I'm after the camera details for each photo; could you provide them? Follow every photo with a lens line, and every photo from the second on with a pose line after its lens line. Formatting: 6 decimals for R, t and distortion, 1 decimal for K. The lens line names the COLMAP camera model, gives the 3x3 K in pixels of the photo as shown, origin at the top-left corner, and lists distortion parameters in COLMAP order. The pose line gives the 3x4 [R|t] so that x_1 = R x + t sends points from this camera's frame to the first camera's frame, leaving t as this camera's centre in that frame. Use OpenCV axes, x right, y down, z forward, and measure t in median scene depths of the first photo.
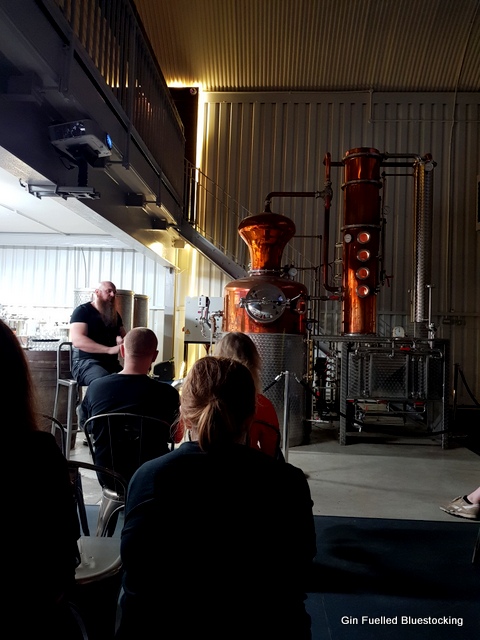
lens RADIAL K [[501.9, 0, 239.2], [0, 501.9, 312.2], [0, 0, 1]] dist [0.075228, -0.096333]
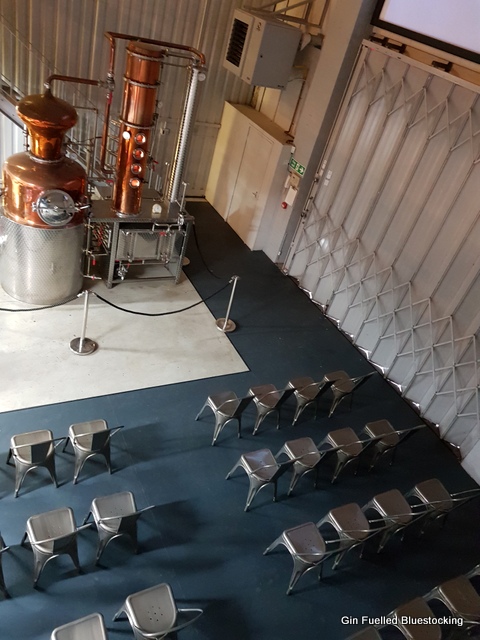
lens RADIAL K [[501.9, 0, 235.8], [0, 501.9, 318.9], [0, 0, 1]] dist [0.075228, -0.096333]
pose [[0.851545, -0.140577, 0.505084, -0.198324], [-0.231477, 0.763589, 0.602785, -0.557830], [-0.470414, -0.630214, 0.617690, -0.060384]]
